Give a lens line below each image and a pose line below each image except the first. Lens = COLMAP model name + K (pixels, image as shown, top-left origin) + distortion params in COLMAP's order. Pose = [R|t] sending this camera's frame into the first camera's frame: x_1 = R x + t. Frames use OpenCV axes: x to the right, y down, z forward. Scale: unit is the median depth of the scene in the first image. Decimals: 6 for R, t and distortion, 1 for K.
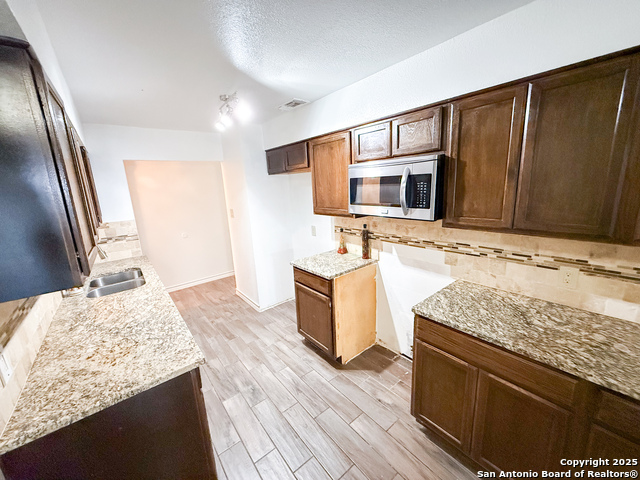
lens RADIAL K [[255.3, 0, 318.8], [0, 255.3, 238.8], [0, 0, 1]] dist [-0.001331, 0.000399]
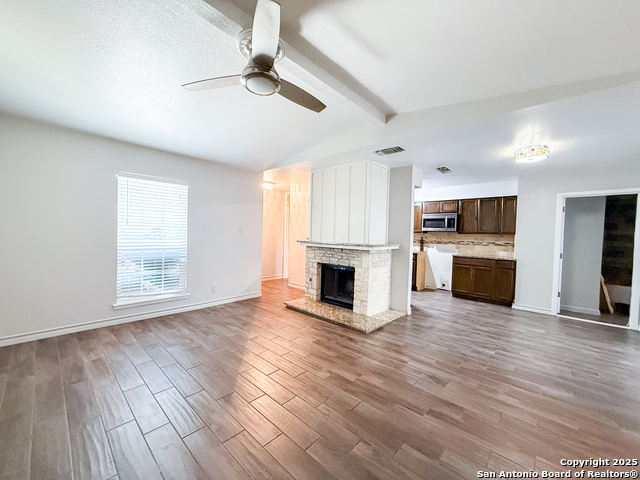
lens RADIAL K [[255.3, 0, 317.6], [0, 255.3, 239.6], [0, 0, 1]] dist [-0.001331, 0.000399]
pose [[0.986642, 0.073533, 0.145360, -1.649441], [-0.044476, 0.980017, -0.193878, 0.688155], [-0.156712, 0.184823, 0.970197, -1.778921]]
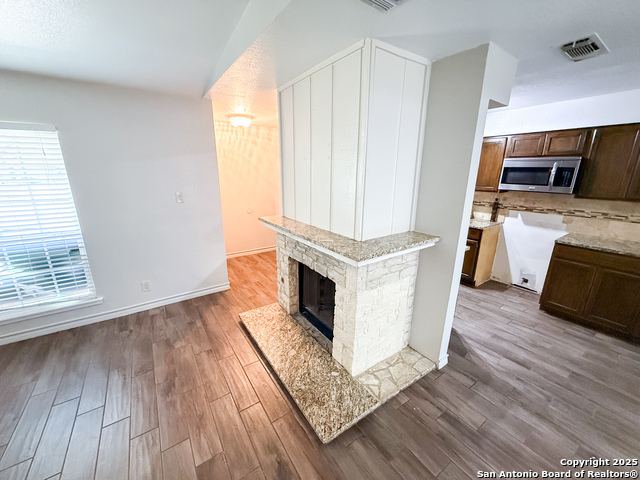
lens RADIAL K [[255.3, 0, 317.6], [0, 255.3, 239.3], [0, 0, 1]] dist [-0.001331, 0.000399]
pose [[0.994988, 0.075961, -0.065026, -1.027657], [-0.072328, 0.995779, 0.056514, 0.238019], [0.069045, -0.051527, 0.996282, -0.803750]]
